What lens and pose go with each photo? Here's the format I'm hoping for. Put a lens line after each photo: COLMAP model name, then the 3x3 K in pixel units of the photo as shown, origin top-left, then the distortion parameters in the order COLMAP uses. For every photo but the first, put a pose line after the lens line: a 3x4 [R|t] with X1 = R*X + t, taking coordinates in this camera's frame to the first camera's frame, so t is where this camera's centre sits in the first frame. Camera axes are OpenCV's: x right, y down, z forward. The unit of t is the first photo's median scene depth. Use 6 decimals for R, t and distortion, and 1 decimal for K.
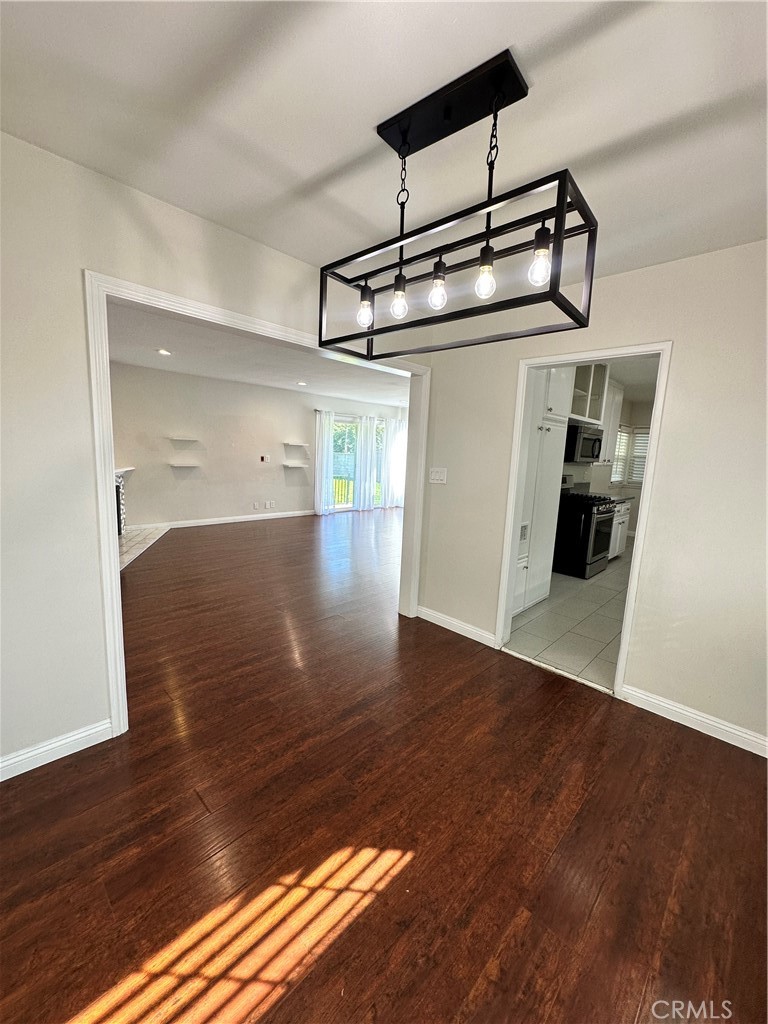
lens RADIAL K [[409.2, 0, 383.6], [0, 409.2, 511.5], [0, 0, 1]] dist [-0.001410, 0.000296]
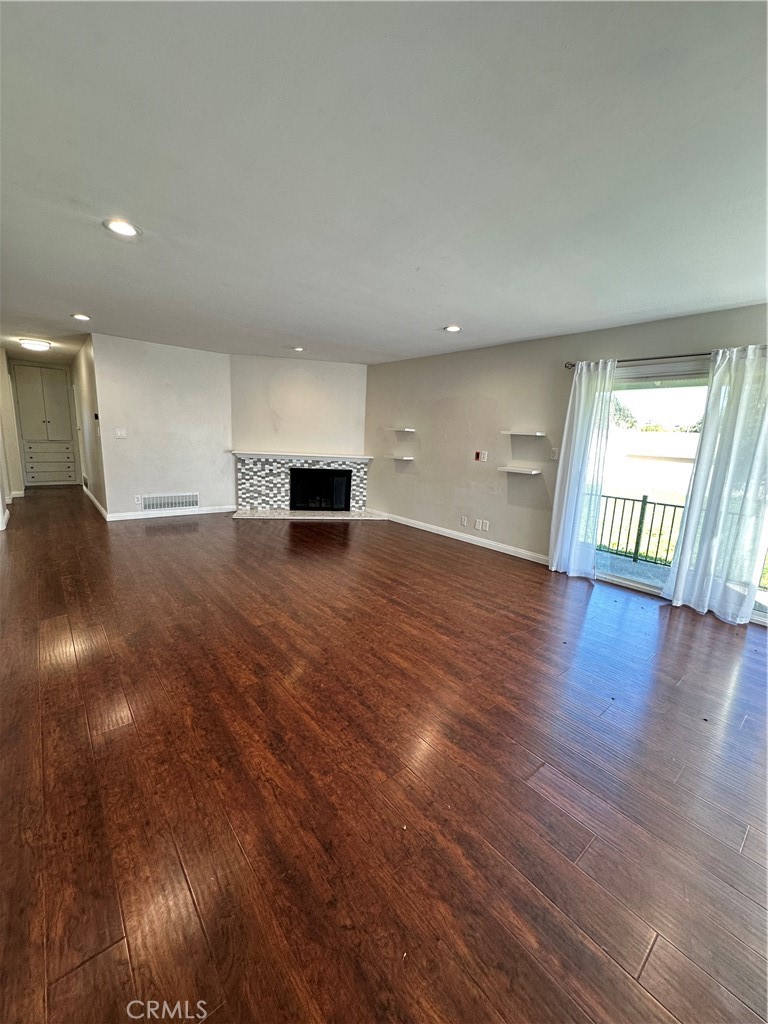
lens RADIAL K [[409.2, 0, 383.6], [0, 409.2, 511.5], [0, 0, 1]] dist [-0.001410, 0.000296]
pose [[-0.097878, 0.136578, -0.985782, 0.421826], [-0.197080, 0.968261, 0.153718, -0.117460], [0.975489, 0.209323, -0.067855, 0.947952]]
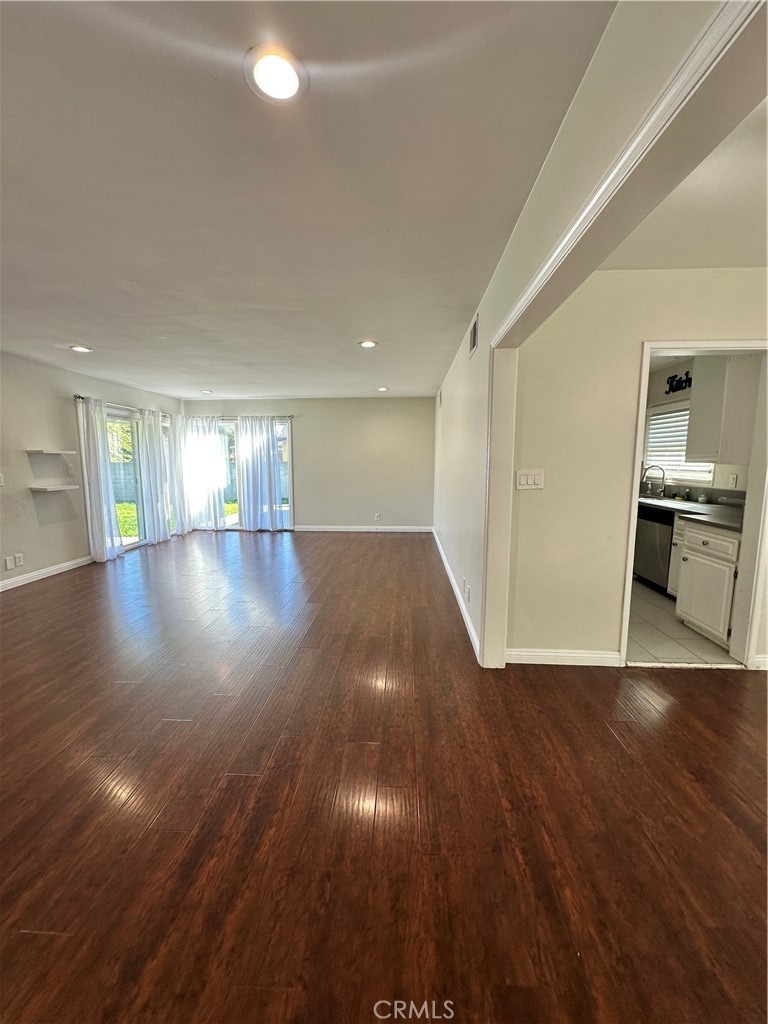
lens RADIAL K [[409.2, 0, 383.6], [0, 409.2, 511.5], [0, 0, 1]] dist [-0.001410, 0.000296]
pose [[0.751425, -0.128198, 0.647244, -0.269501], [0.133264, 0.990215, 0.041414, -0.043558], [-0.646220, 0.055135, 0.761157, 0.266163]]
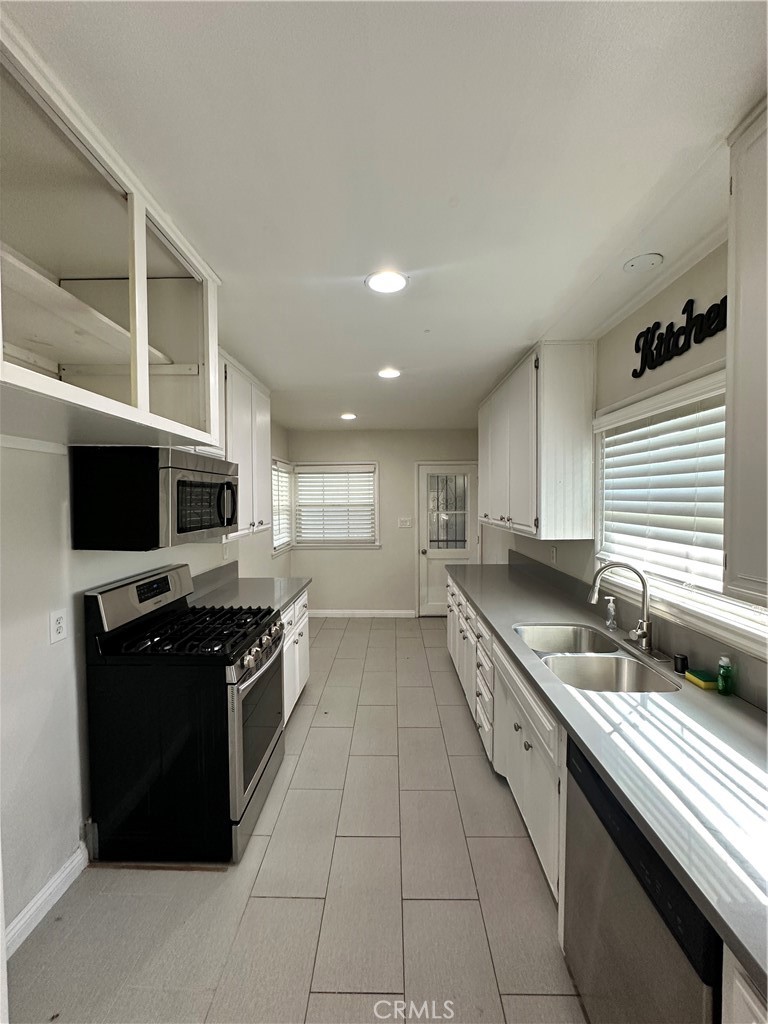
lens RADIAL K [[409.2, 0, 383.6], [0, 409.2, 511.5], [0, 0, 1]] dist [-0.001410, 0.000296]
pose [[0.727410, -0.071417, 0.682477, 0.239228], [0.143335, 0.988444, -0.049337, -0.070315], [-0.671066, 0.133711, 0.729240, 0.396072]]
